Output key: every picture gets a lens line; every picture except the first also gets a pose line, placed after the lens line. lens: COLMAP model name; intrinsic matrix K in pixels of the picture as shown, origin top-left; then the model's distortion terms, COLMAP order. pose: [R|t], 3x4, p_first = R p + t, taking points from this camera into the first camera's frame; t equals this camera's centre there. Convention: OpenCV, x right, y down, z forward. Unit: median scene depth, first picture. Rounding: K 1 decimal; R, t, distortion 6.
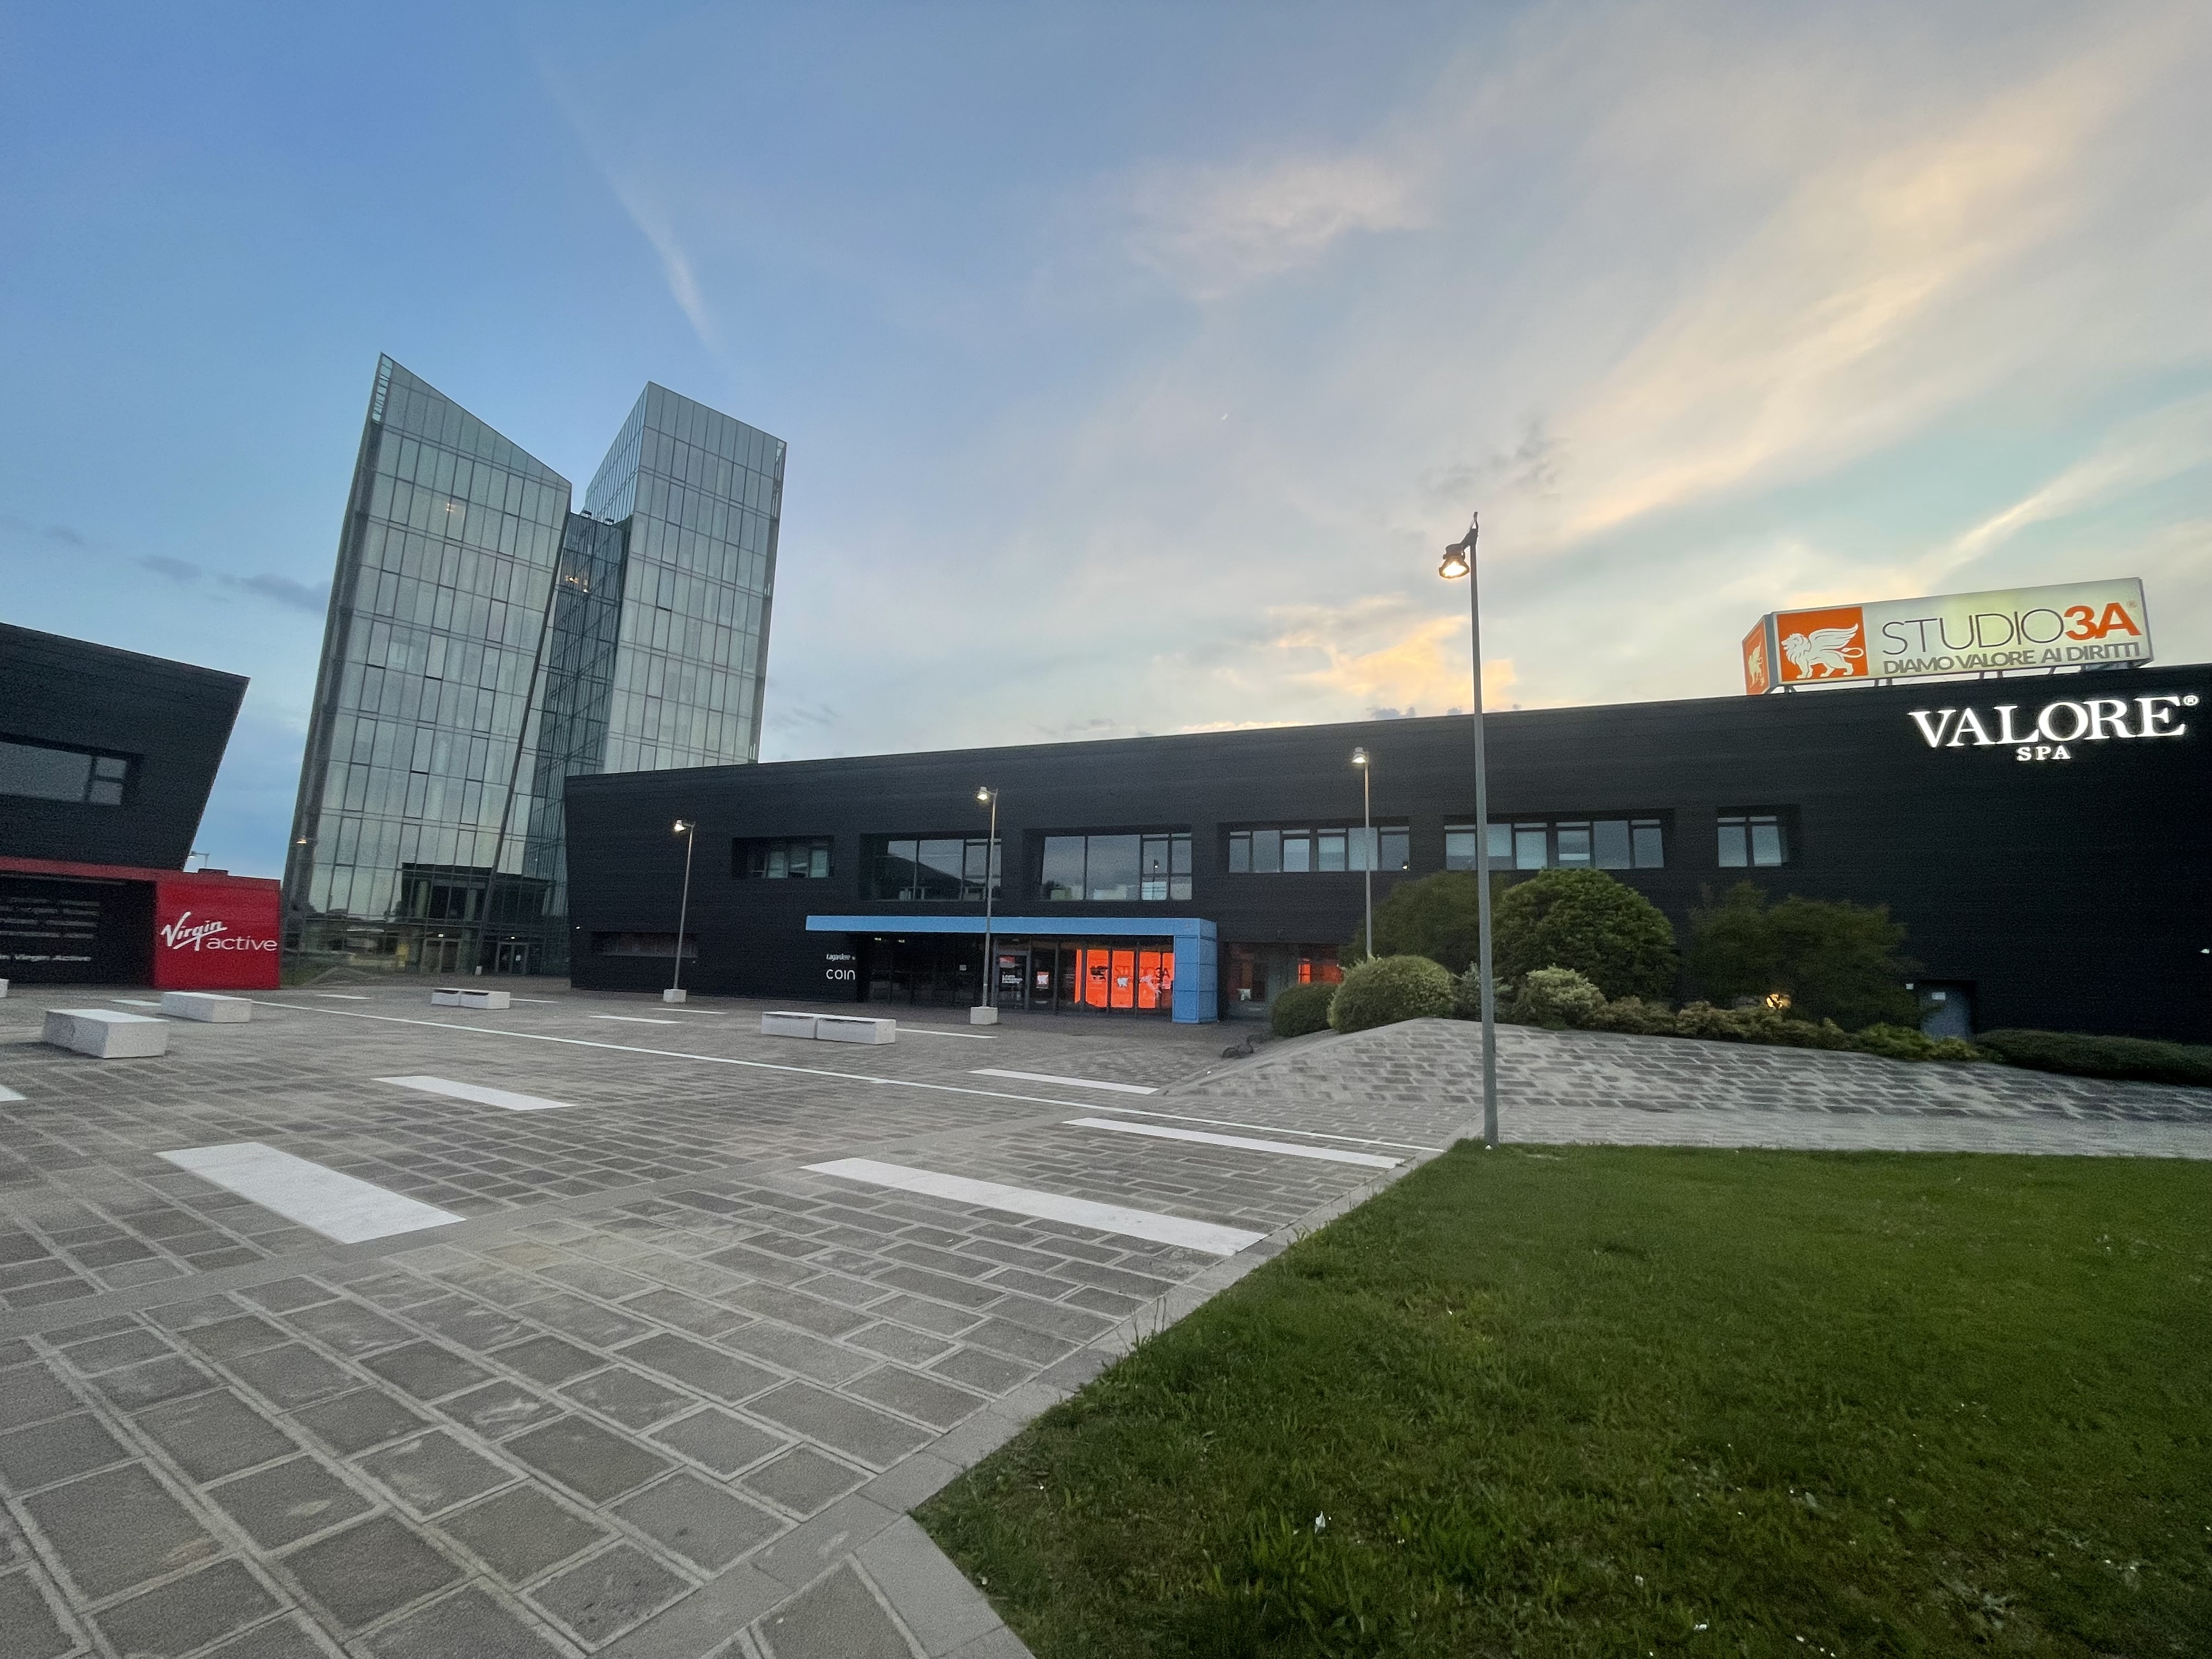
lens RADIAL K [[934.1, 0, 1106.0], [0, 934.1, 829.5], [0, 0, 1]] dist [0.001304, 0.000112]
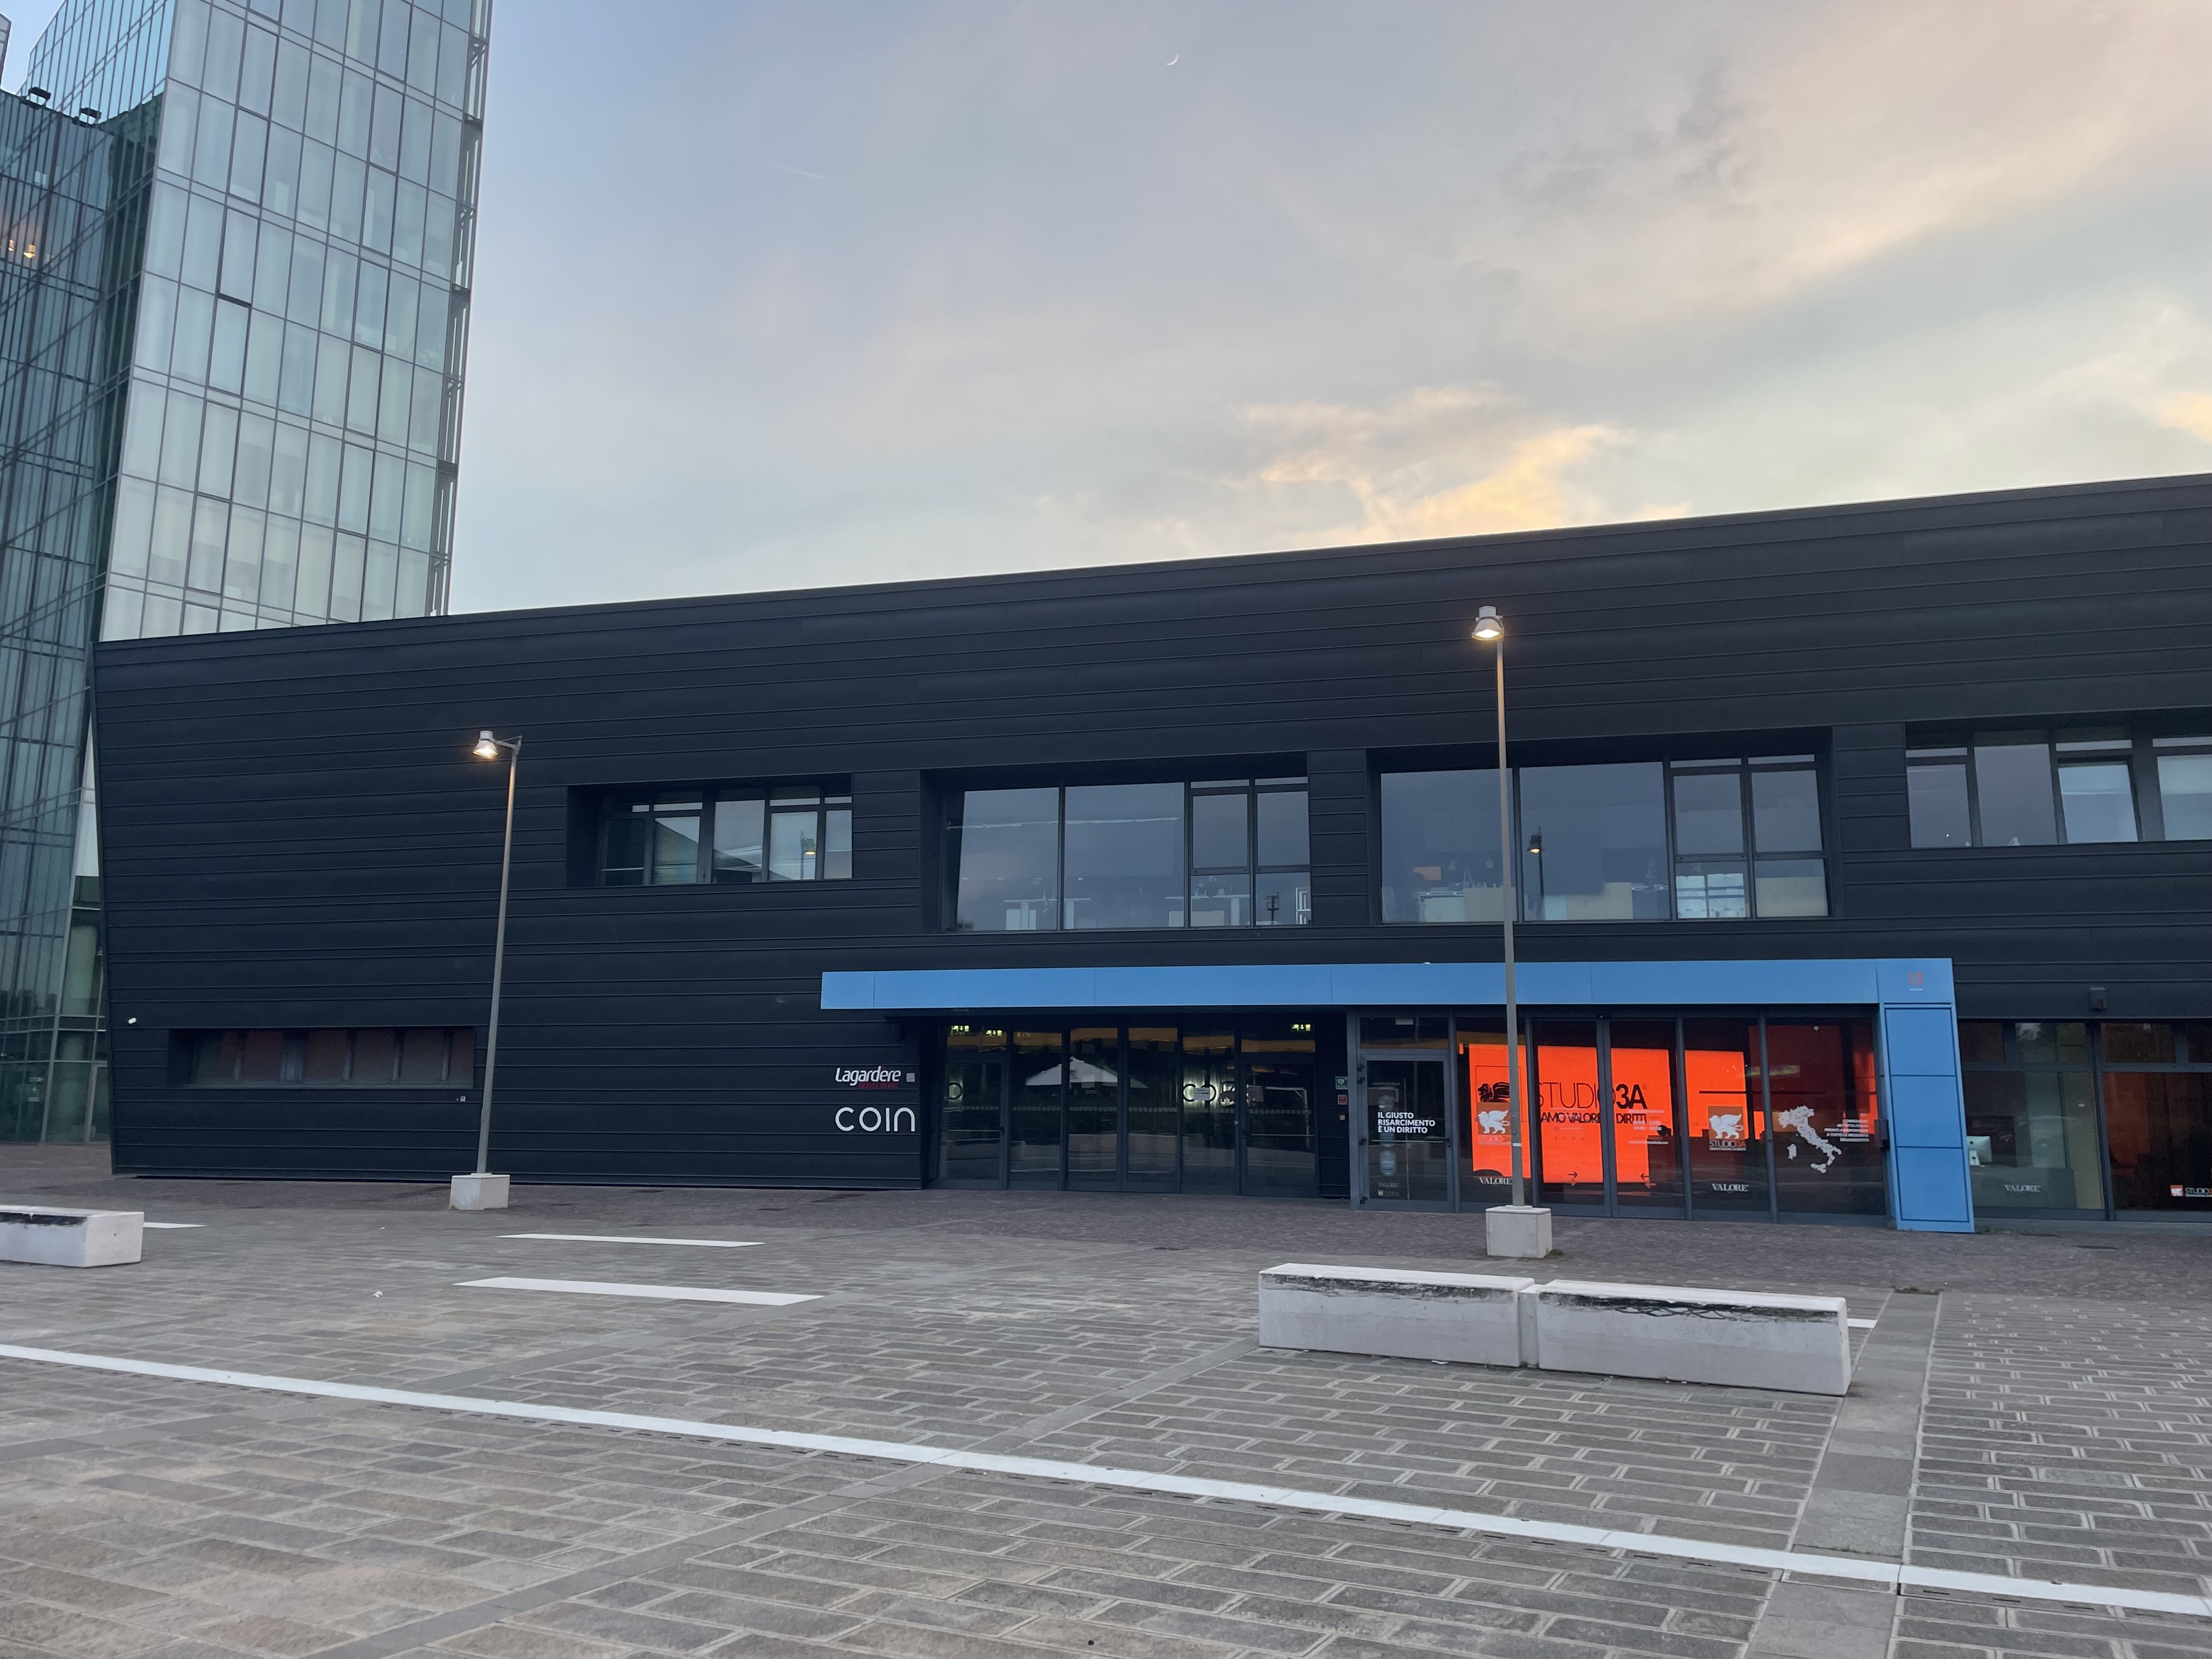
lens RADIAL K [[1746.6, 0, 1110.6], [0, 1746.6, 755.3], [0, 0, 1]] dist [0.113765, -0.106851]
pose [[0.996259, -0.006068, 0.086199, -0.246280], [0.009164, 0.999326, -0.035557, 0.026334], [-0.085925, 0.036214, 0.995643, 0.230427]]
